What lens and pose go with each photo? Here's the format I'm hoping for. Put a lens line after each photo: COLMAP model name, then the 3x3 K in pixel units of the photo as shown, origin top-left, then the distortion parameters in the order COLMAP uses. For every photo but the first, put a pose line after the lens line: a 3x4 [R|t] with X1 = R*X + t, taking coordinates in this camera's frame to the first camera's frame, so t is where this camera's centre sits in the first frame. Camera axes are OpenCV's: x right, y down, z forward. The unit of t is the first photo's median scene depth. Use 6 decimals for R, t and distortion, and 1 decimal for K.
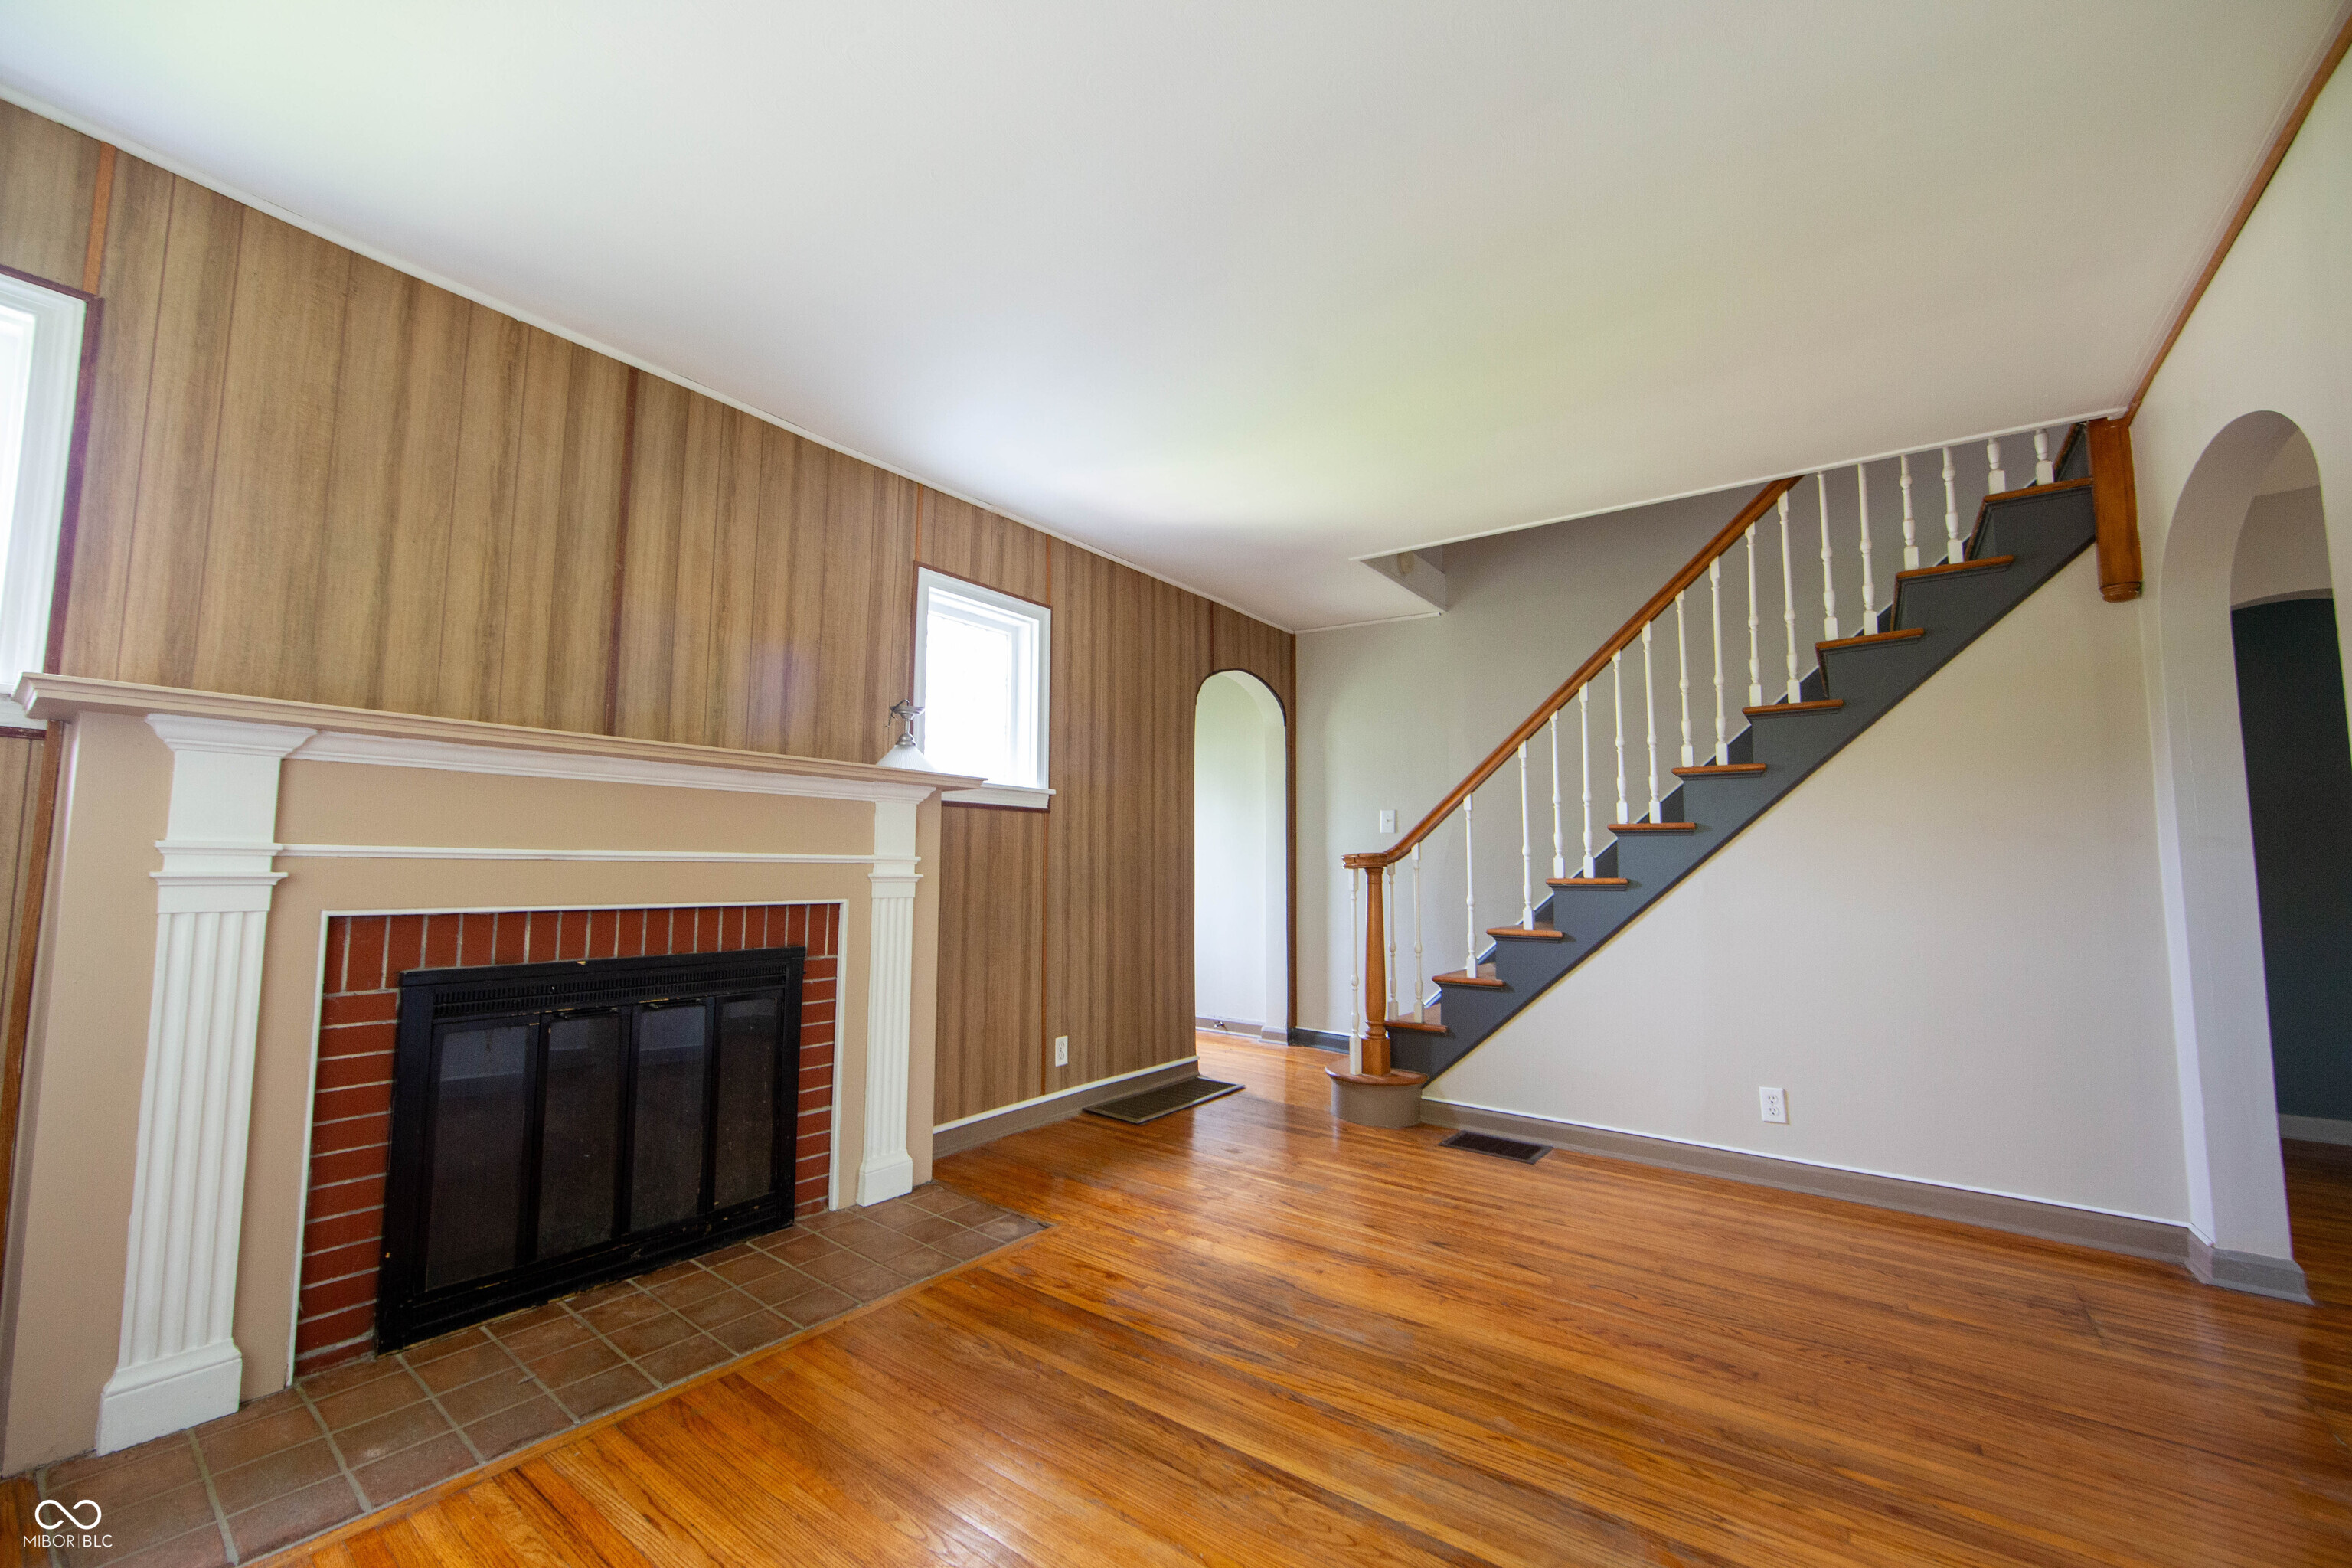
lens RADIAL K [[923.5, 0, 1181.4], [0, 923.5, 786.4], [0, 0, 1]] dist [-0.013223, 0.002634]
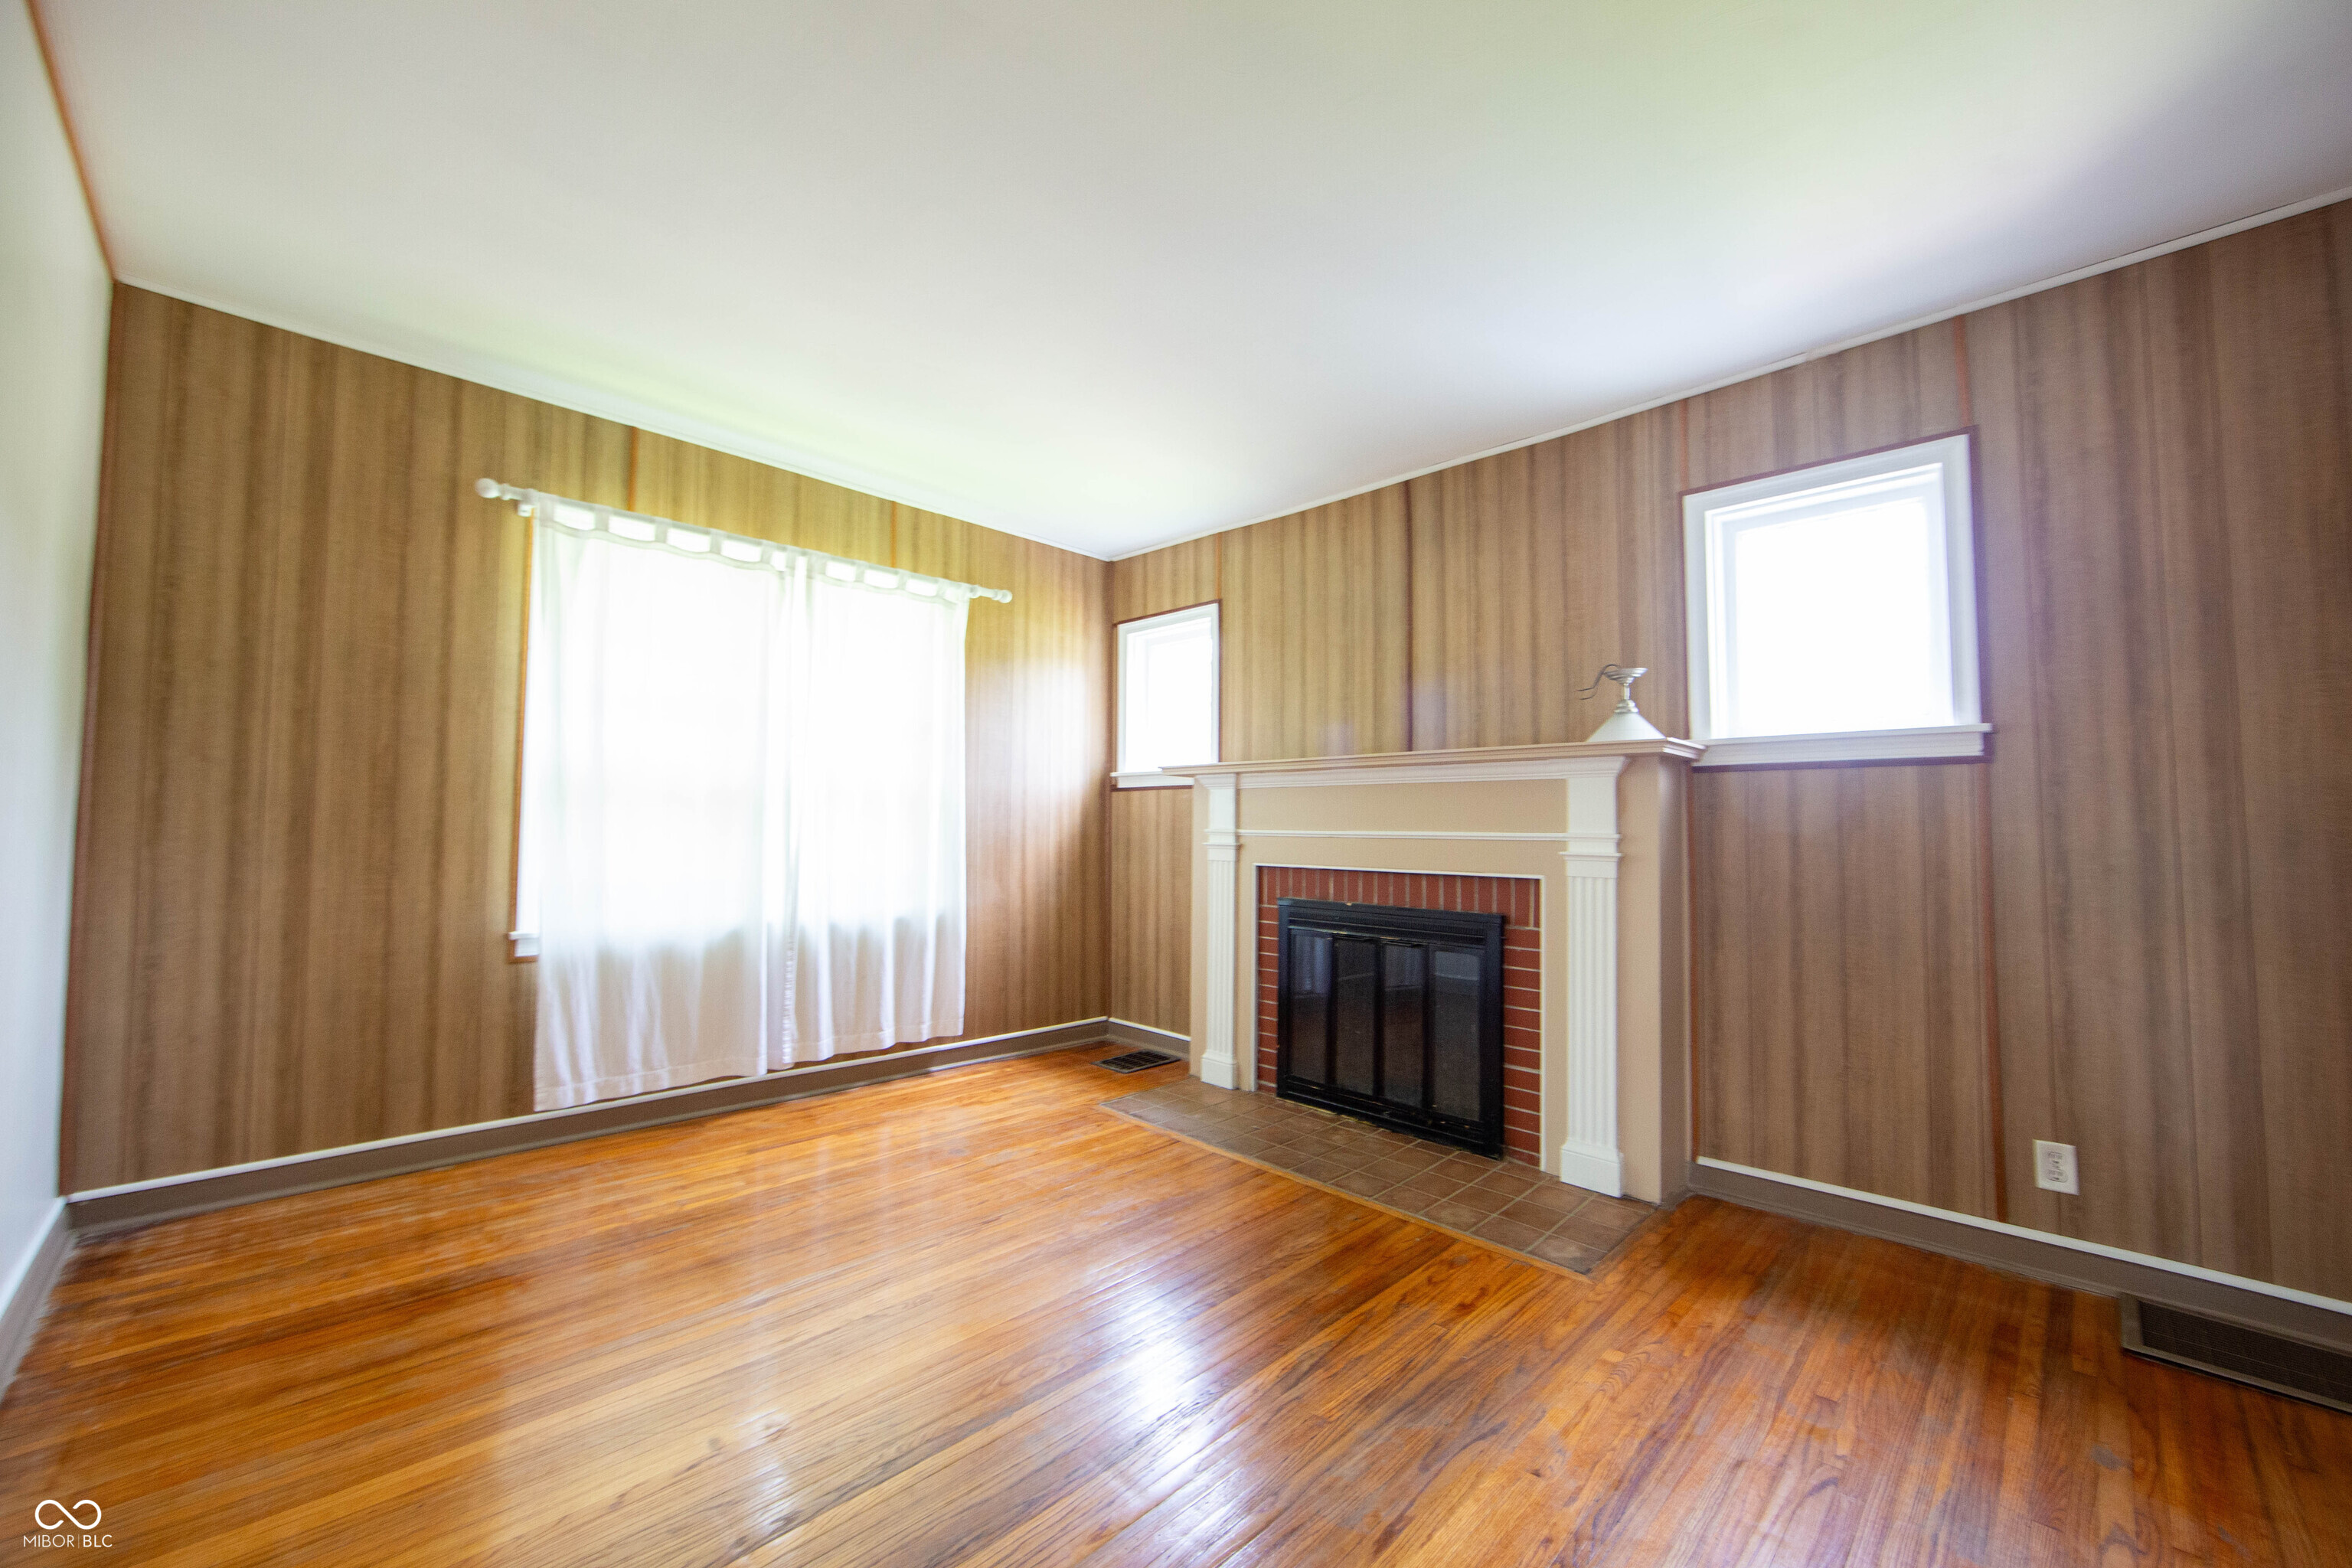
lens RADIAL K [[923.5, 0, 1181.4], [0, 923.5, 786.4], [0, 0, 1]] dist [-0.013223, 0.002634]
pose [[-0.147117, -0.057728, -0.987433, 0.738017], [0.071394, 0.995072, -0.068812, 0.066446], [0.986539, -0.080620, -0.142271, 0.770310]]
